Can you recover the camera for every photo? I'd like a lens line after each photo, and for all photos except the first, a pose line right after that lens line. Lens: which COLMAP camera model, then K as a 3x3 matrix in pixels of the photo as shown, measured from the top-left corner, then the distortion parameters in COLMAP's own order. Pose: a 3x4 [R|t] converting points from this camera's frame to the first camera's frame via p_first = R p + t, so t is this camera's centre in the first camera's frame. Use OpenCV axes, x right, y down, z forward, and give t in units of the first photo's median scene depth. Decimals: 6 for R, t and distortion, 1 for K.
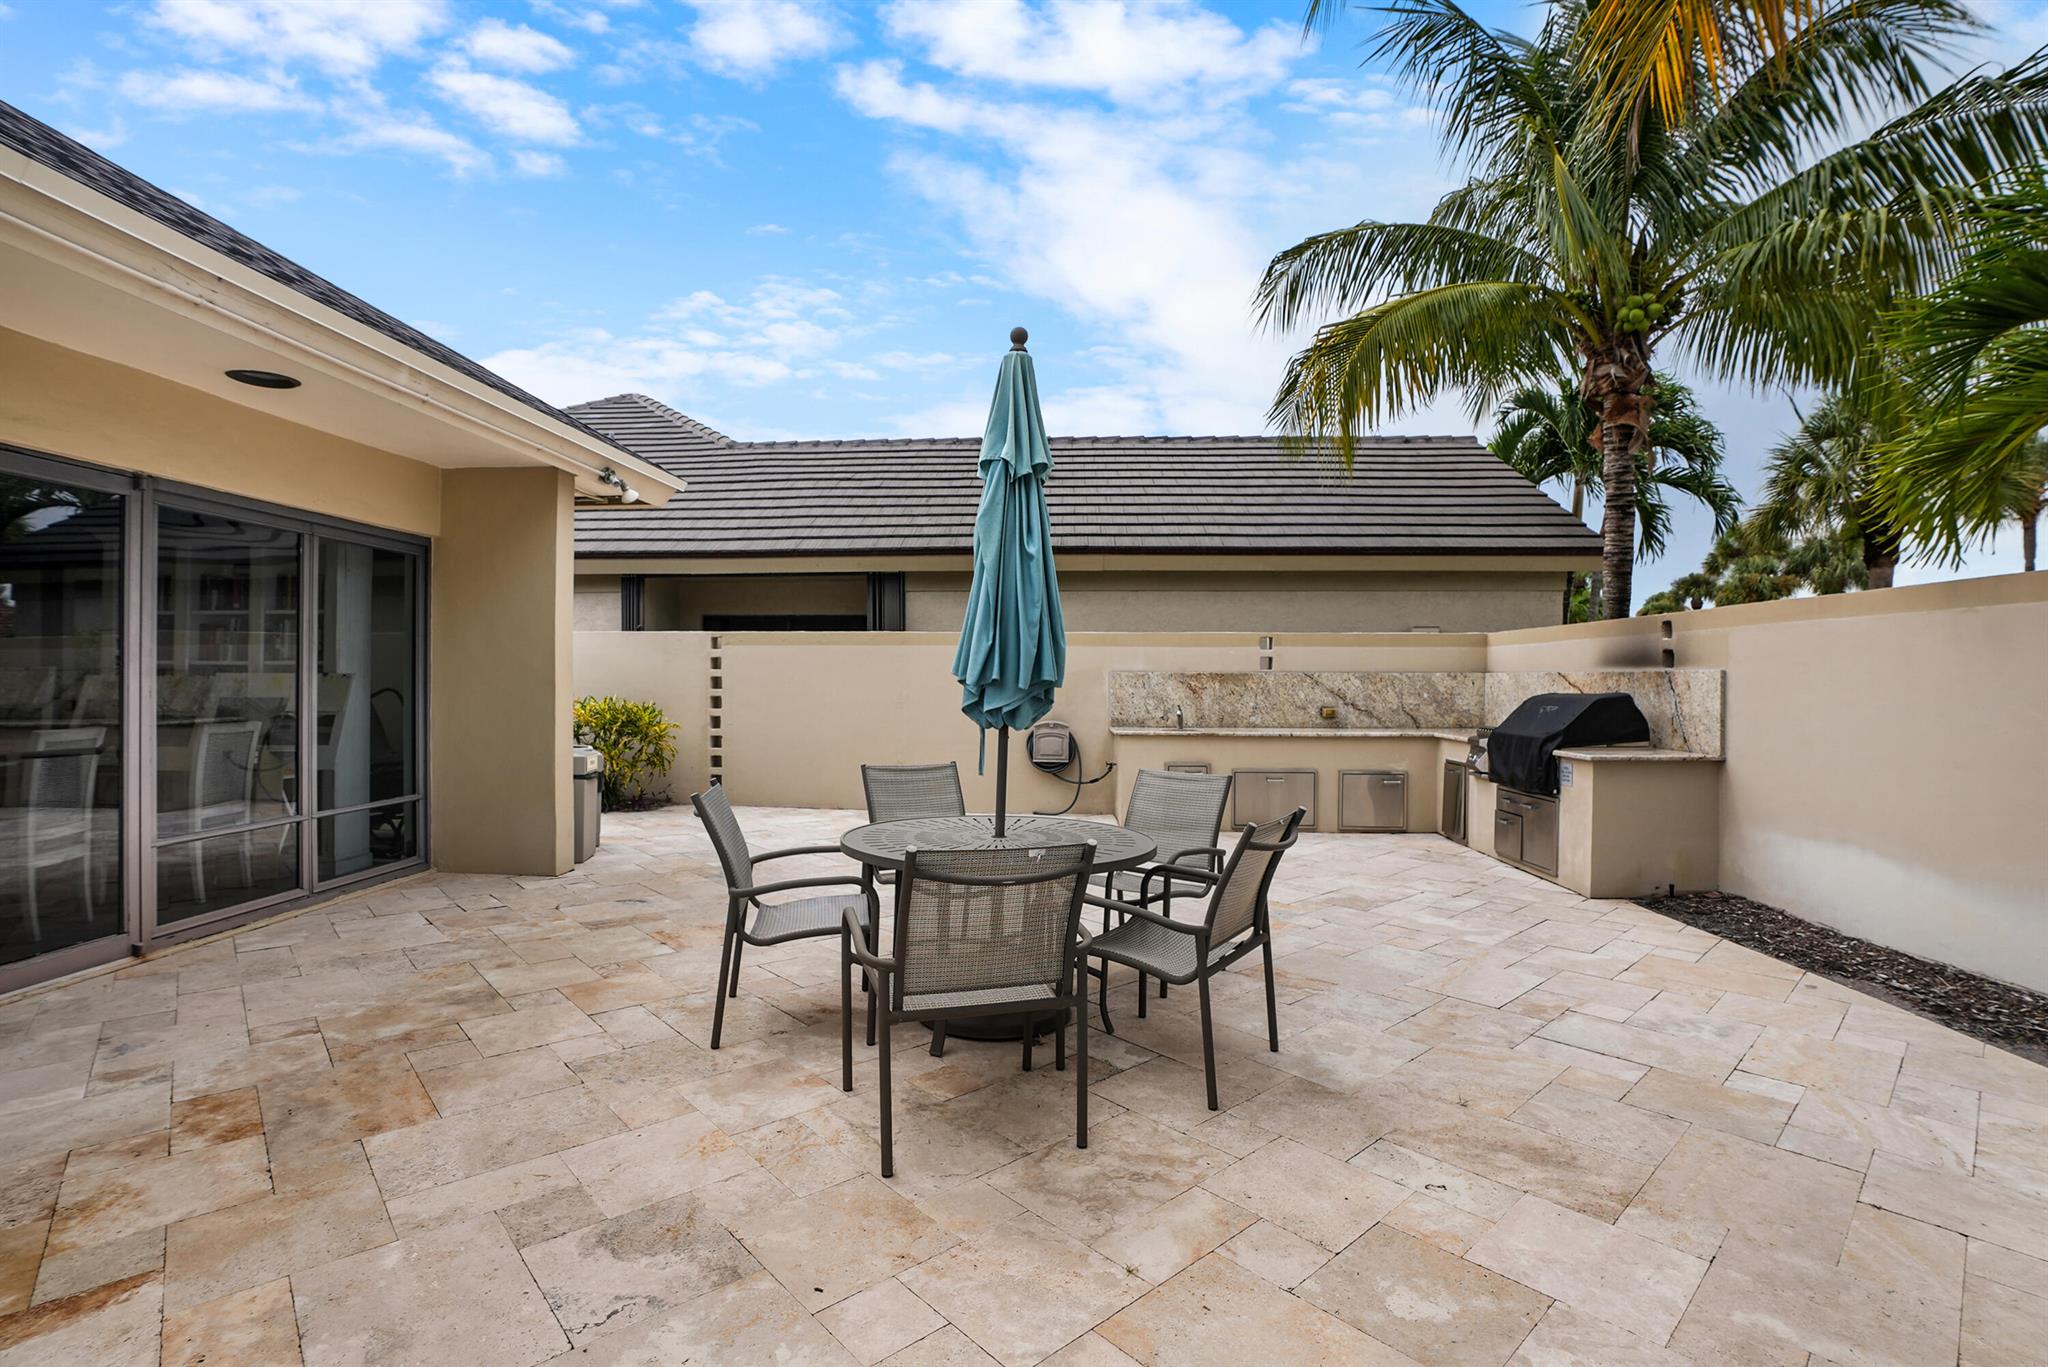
lens RADIAL K [[959.4, 0, 1024.0], [0, 959.4, 683.5], [0, 0, 1]] dist [-0.041006, 0.000222]
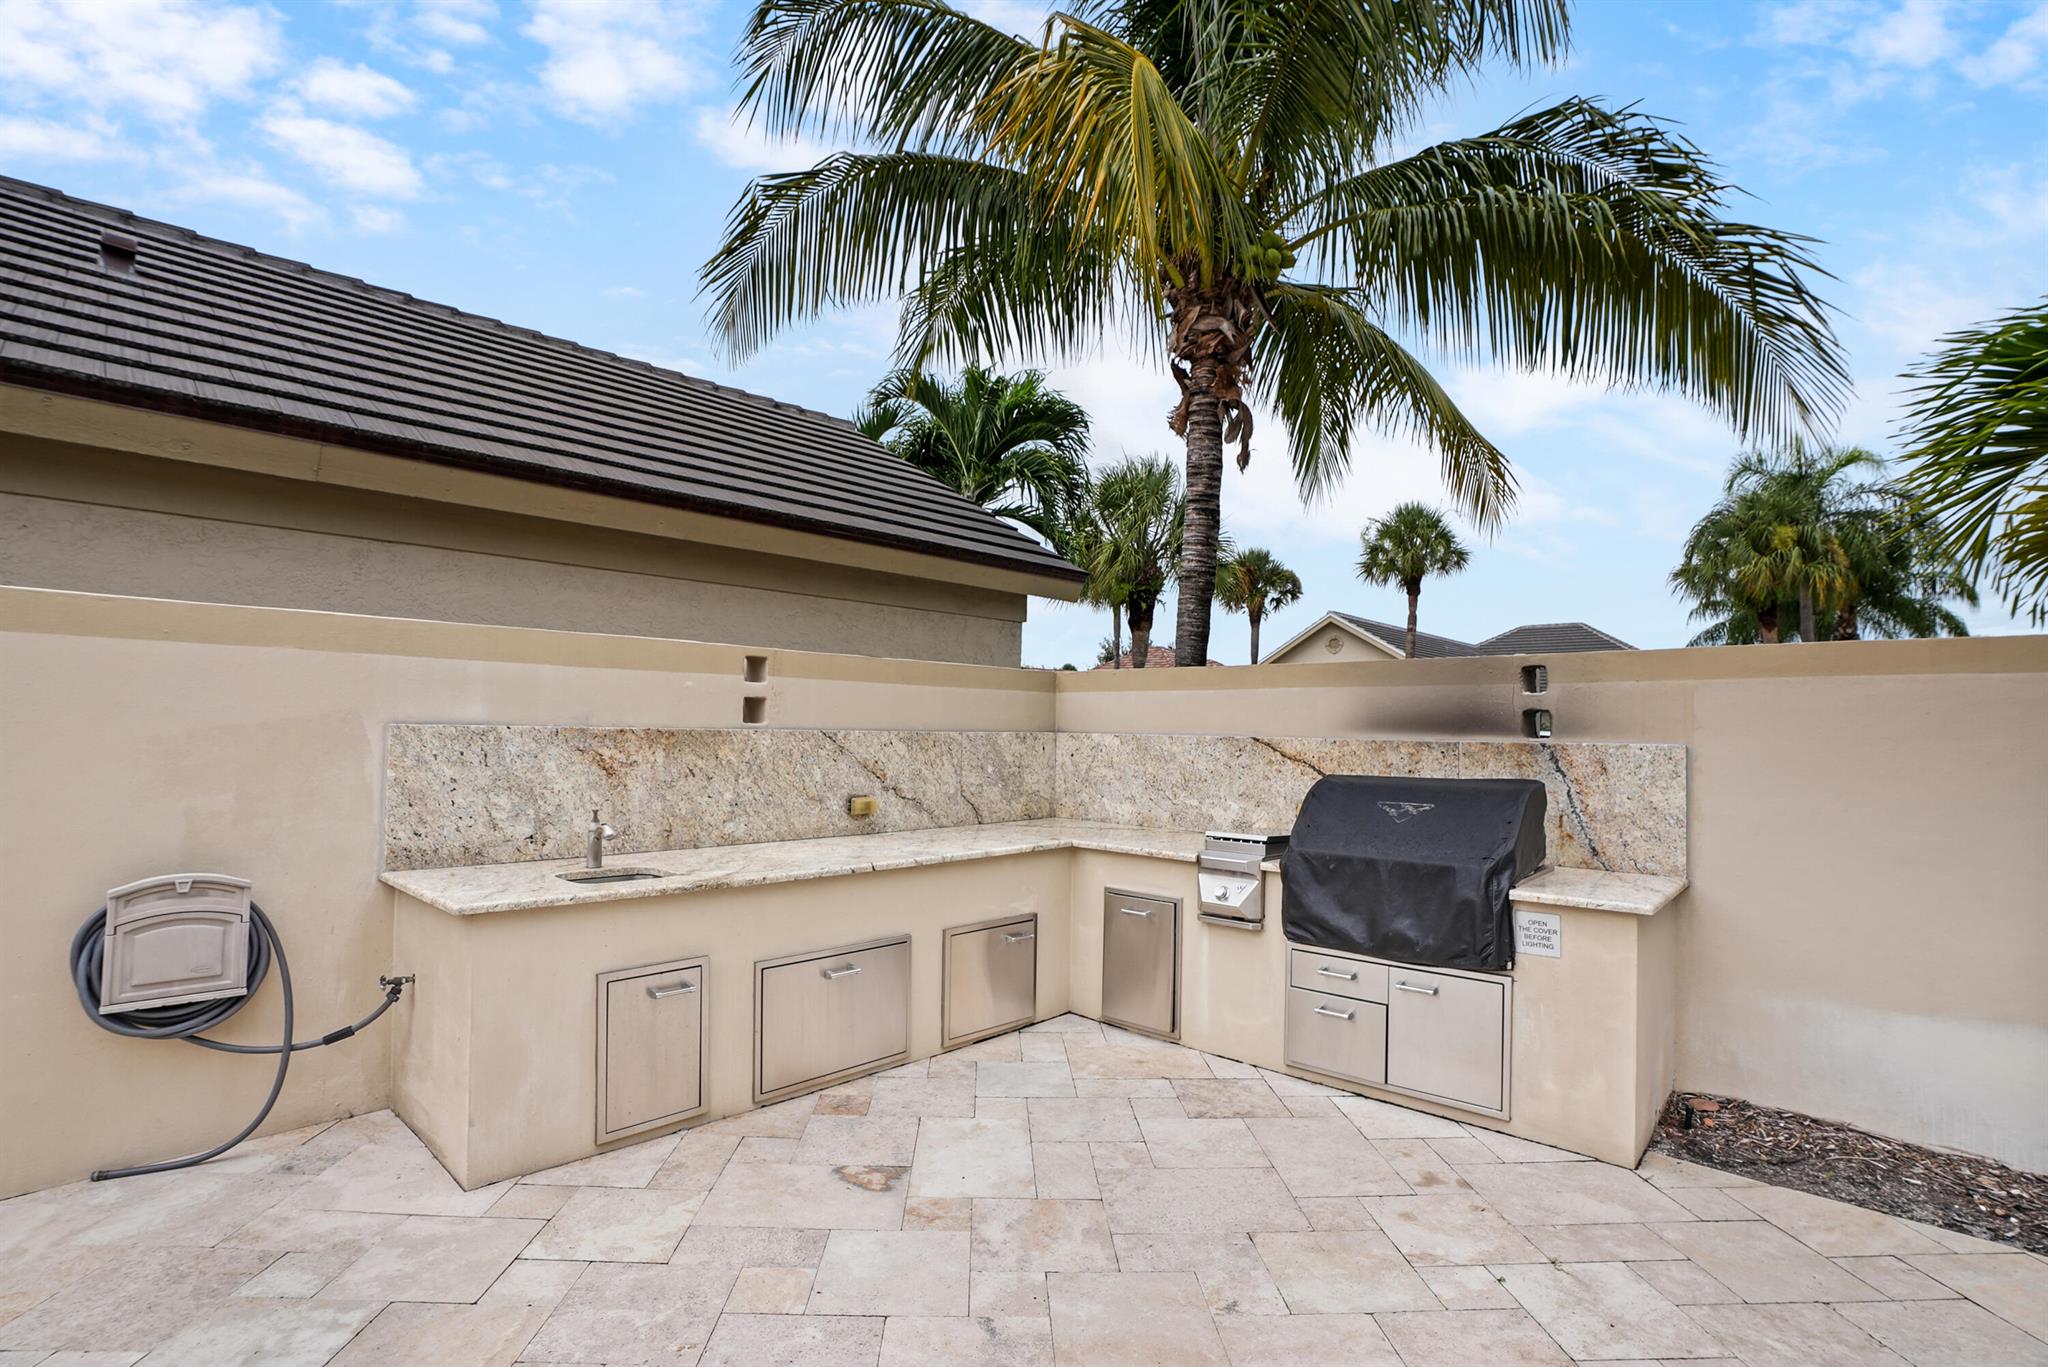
lens RADIAL K [[959.4, 0, 1024.0], [0, 959.4, 683.5], [0, 0, 1]] dist [-0.041006, 0.000222]
pose [[0.637401, 0.043276, 0.769316, -0.034731], [-0.014003, 0.998907, -0.044589, -0.014875], [-0.770405, 0.017648, 0.637310, 0.585897]]
